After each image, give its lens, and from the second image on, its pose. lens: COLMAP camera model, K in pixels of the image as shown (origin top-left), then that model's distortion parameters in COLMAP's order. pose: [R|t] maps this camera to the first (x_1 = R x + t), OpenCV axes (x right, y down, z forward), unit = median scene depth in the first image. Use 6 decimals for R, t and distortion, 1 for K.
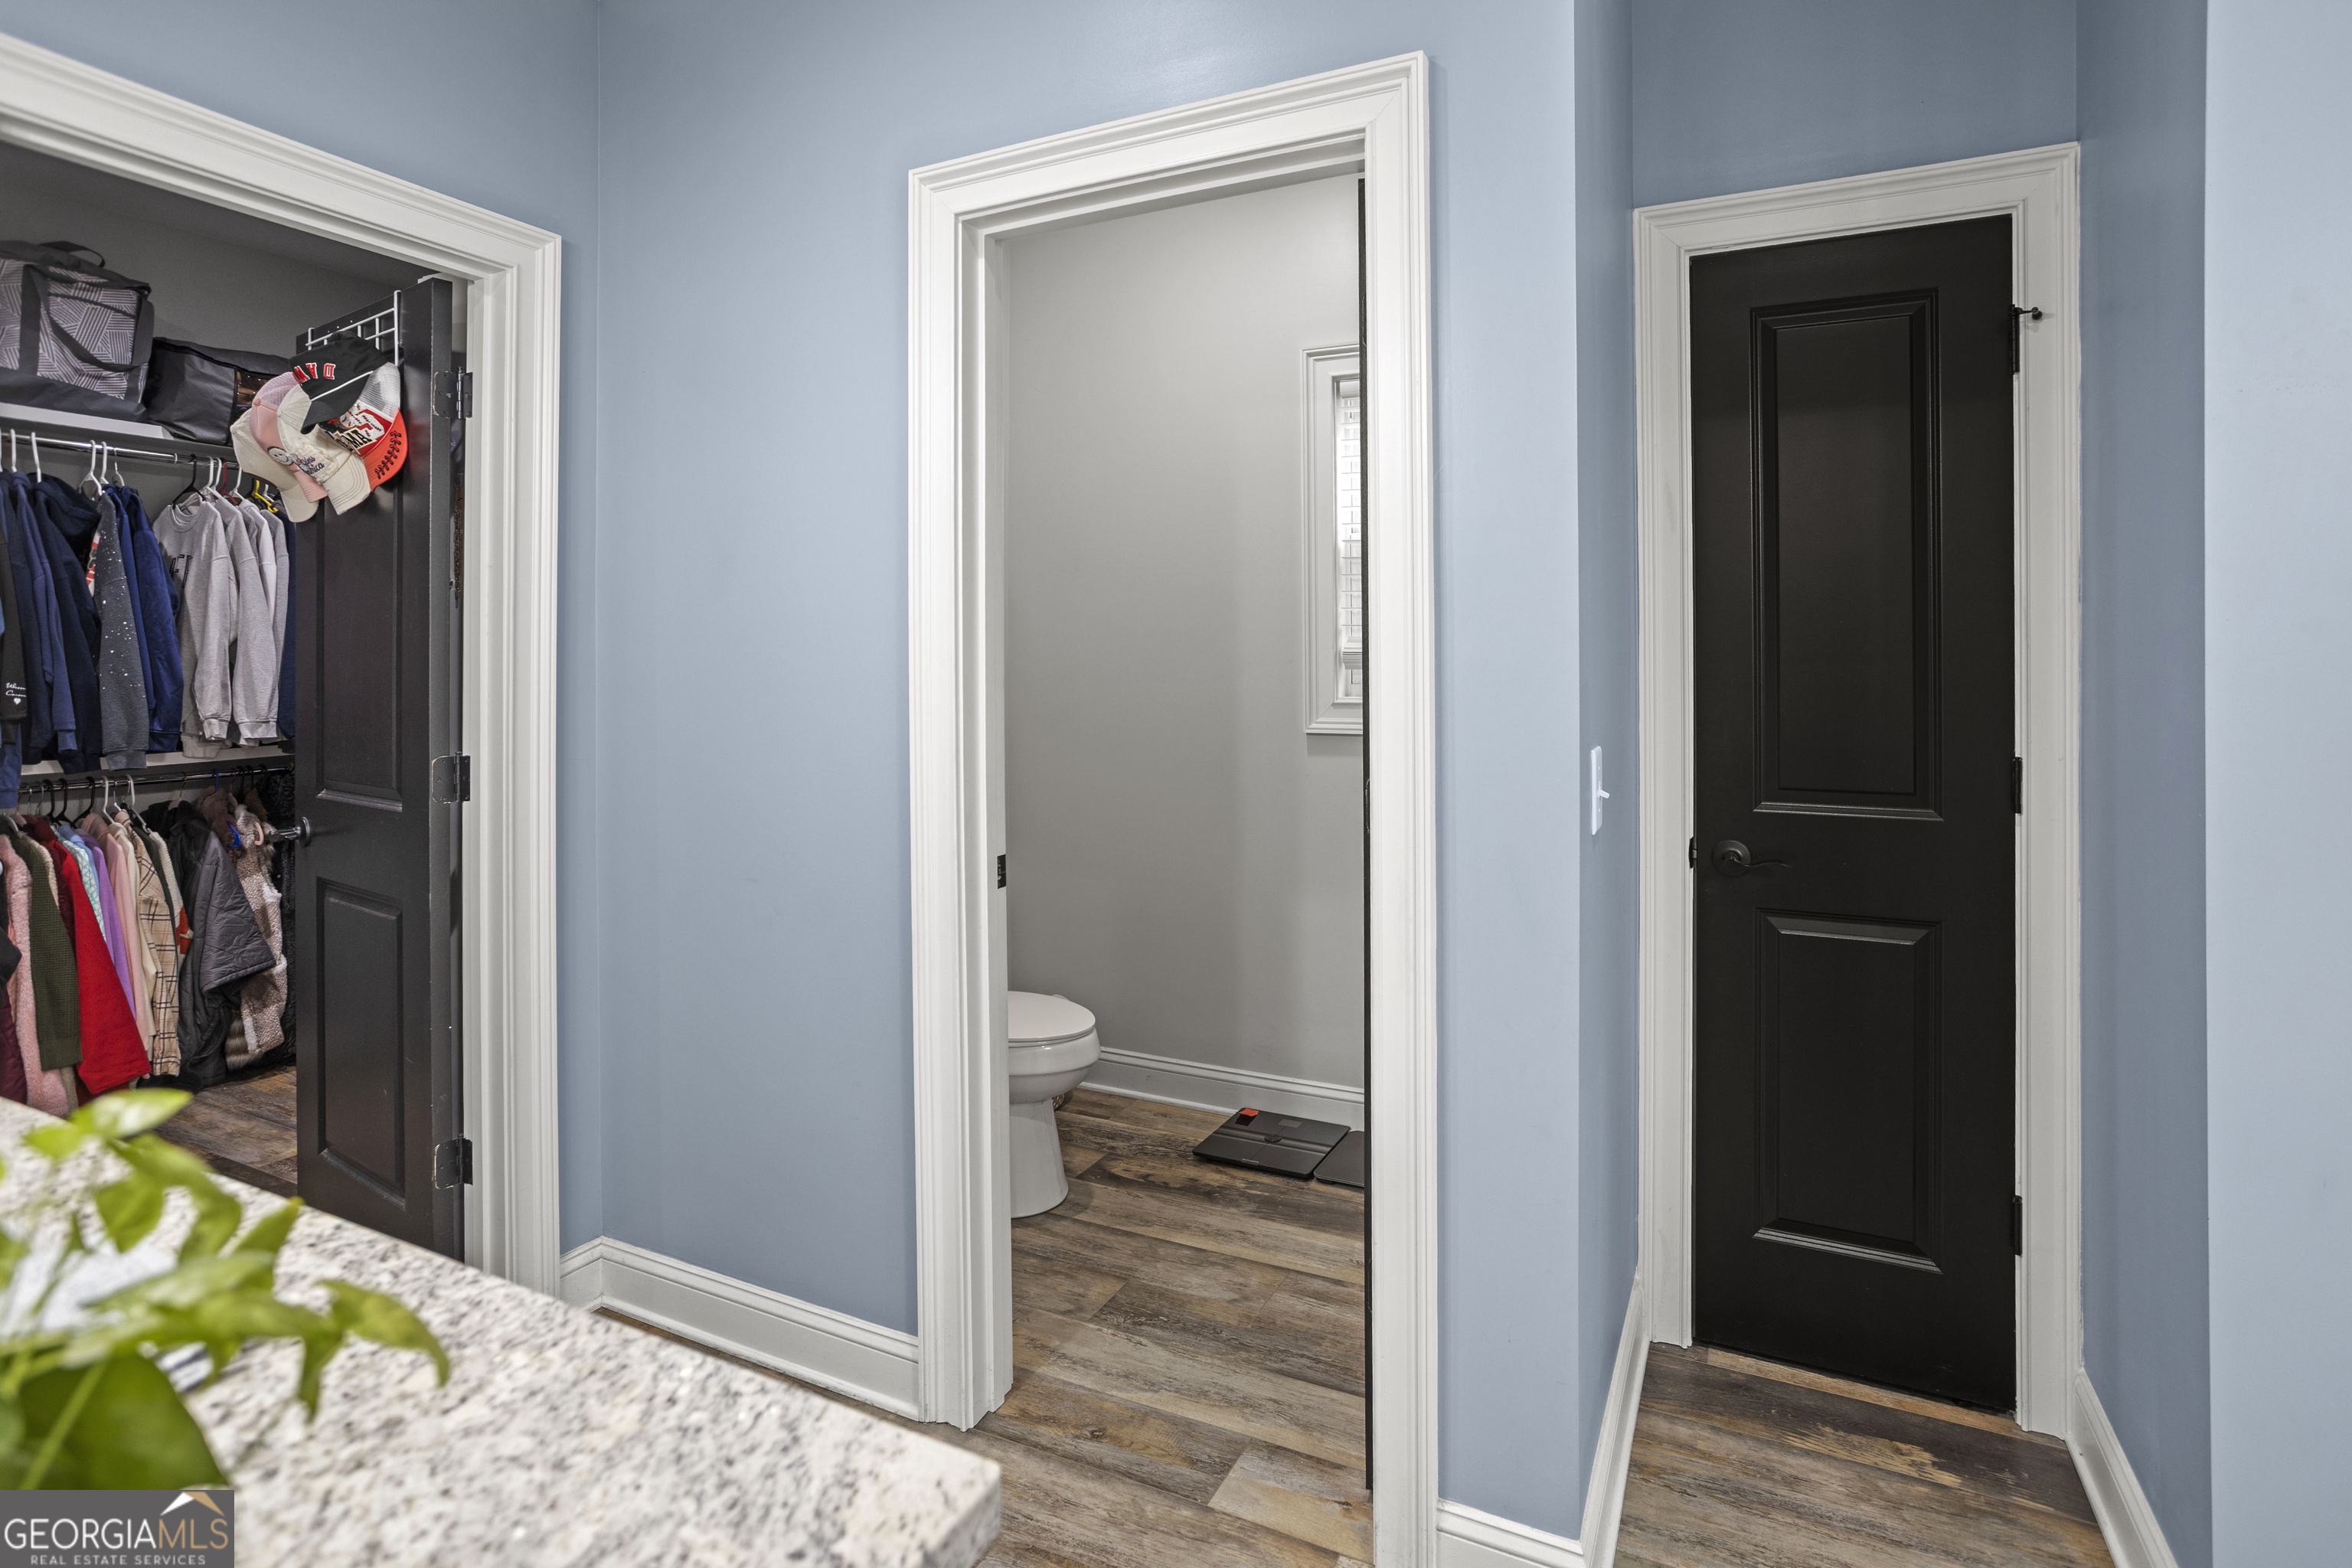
lens RADIAL K [[1124.3, 0, 1226.0], [0, 1124.3, 665.6], [0, 0, 1]] dist [-0.019323, 0.006762]
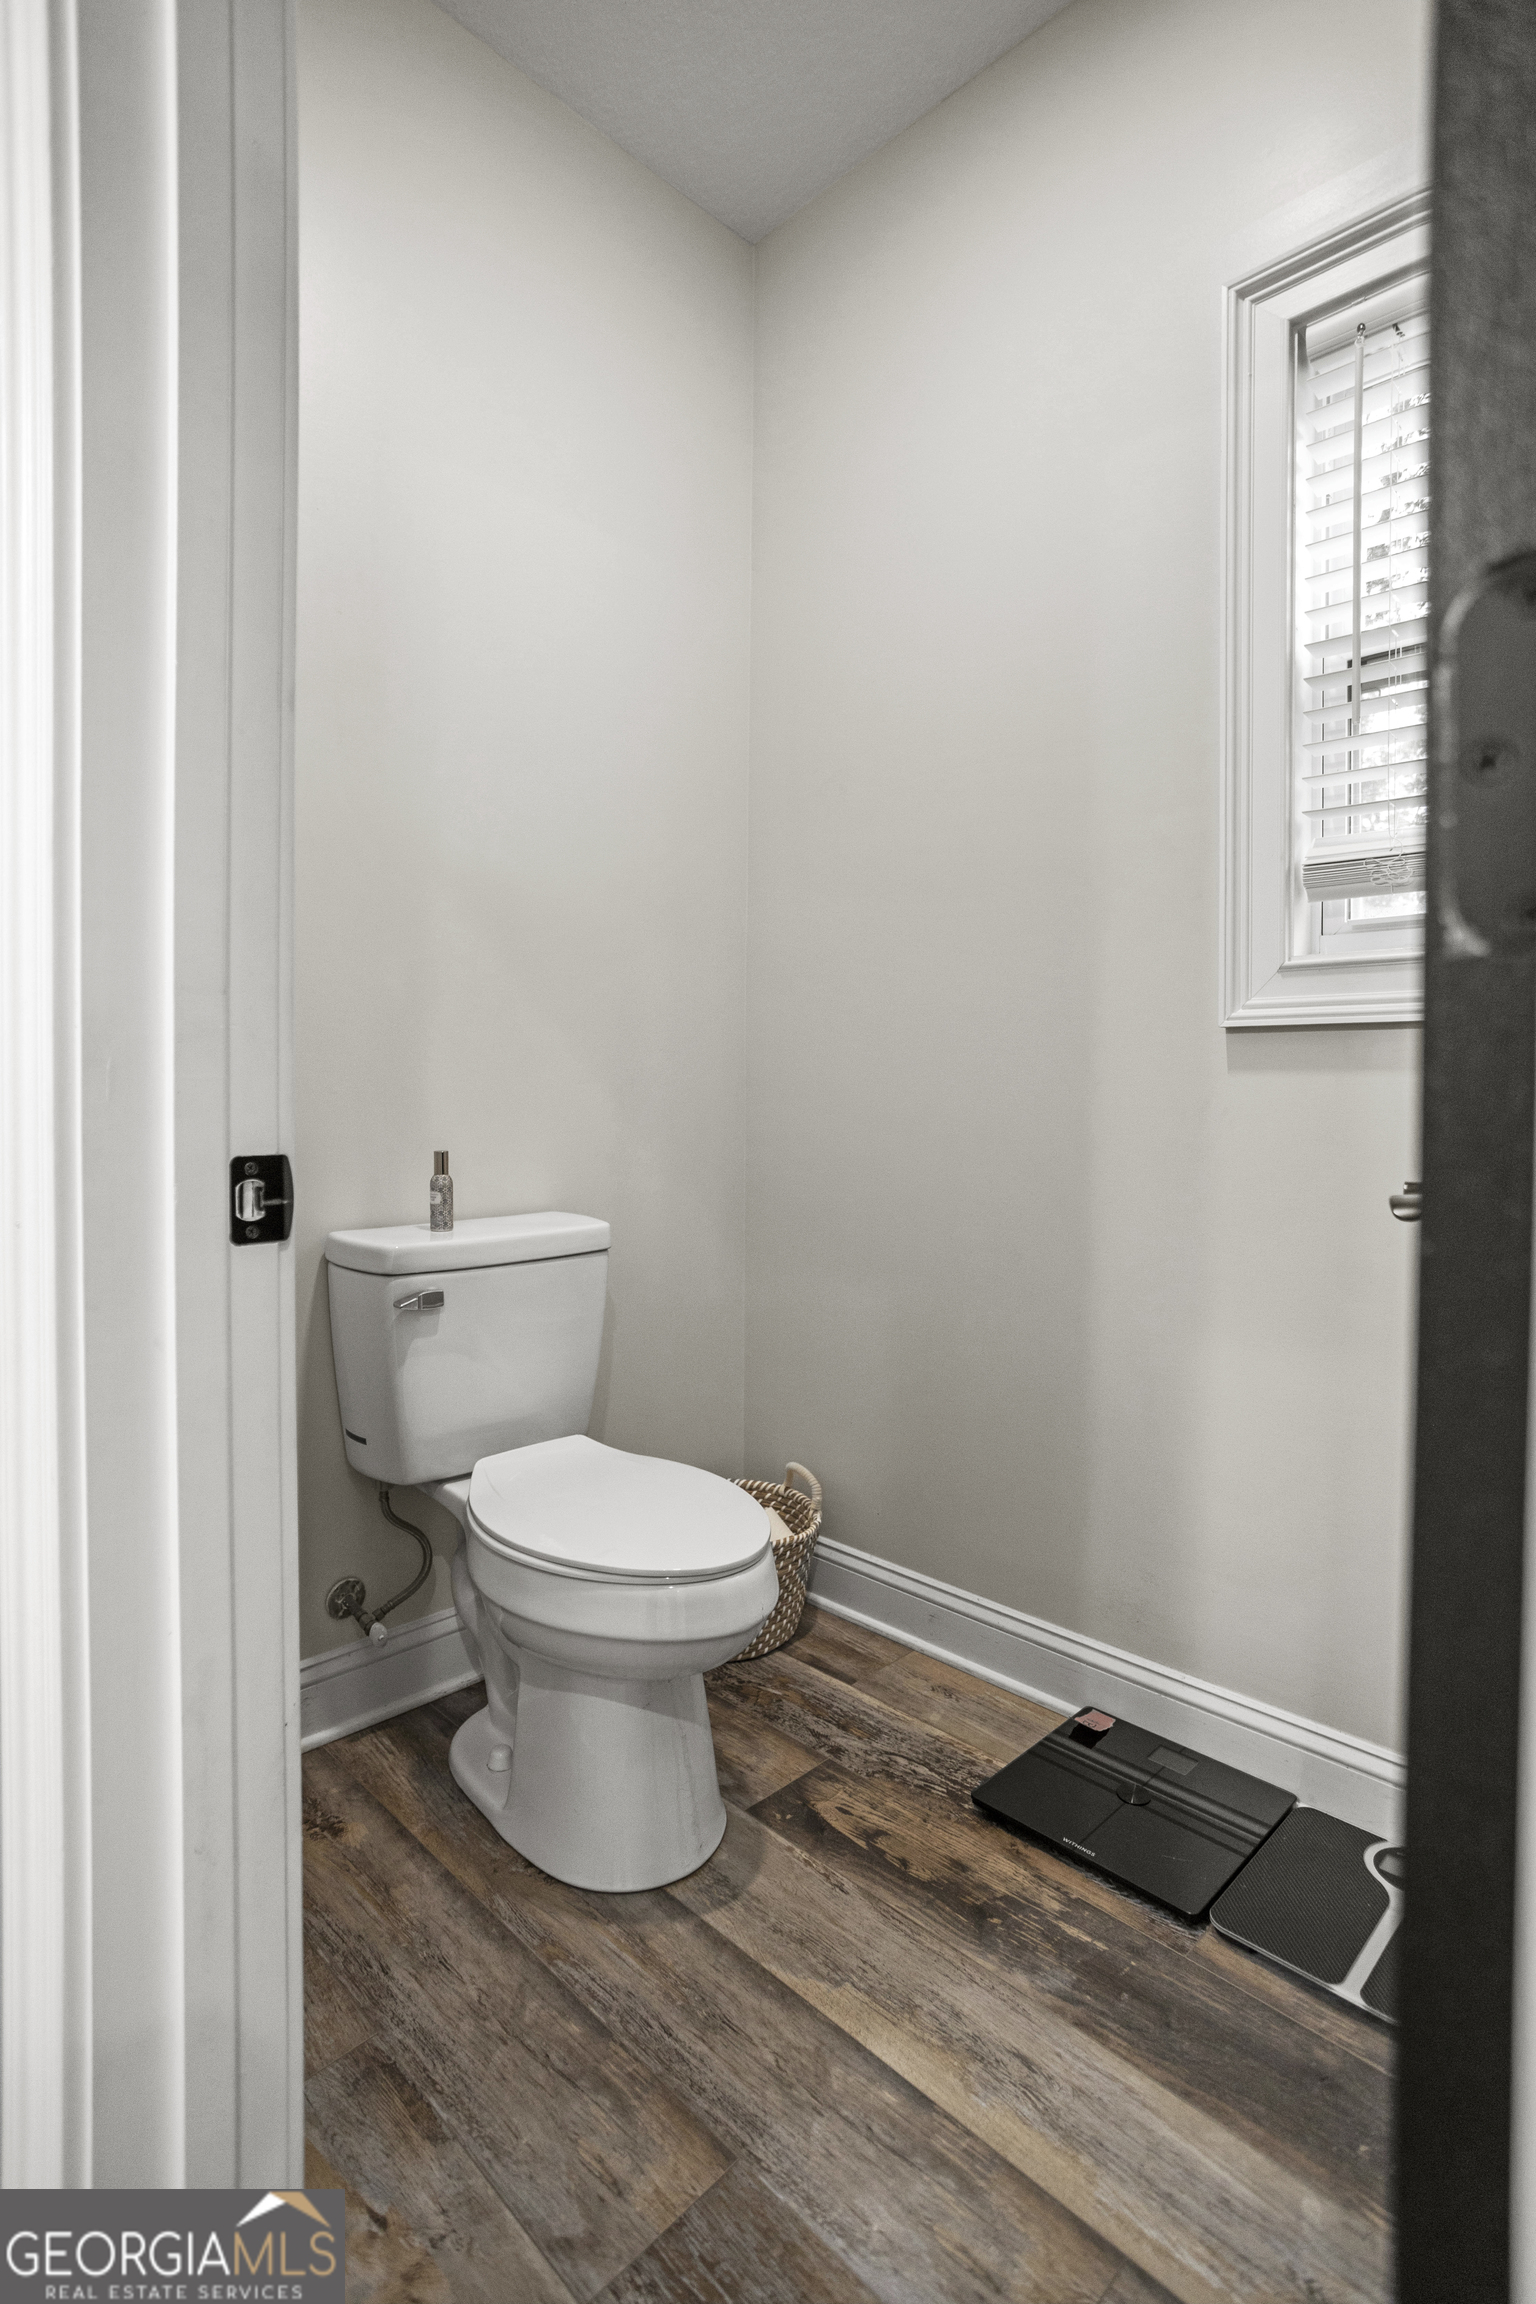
lens RADIAL K [[1101.4, 0, 766.1], [0, 1101.4, 1133.5], [0, 0, 1]] dist [-0.019323, 0.006762]
pose [[0.938378, 0.017017, -0.345192, 0.055151], [-0.005779, 0.999420, 0.033558, 0.103782], [0.345563, -0.029495, 0.937932, 0.501863]]
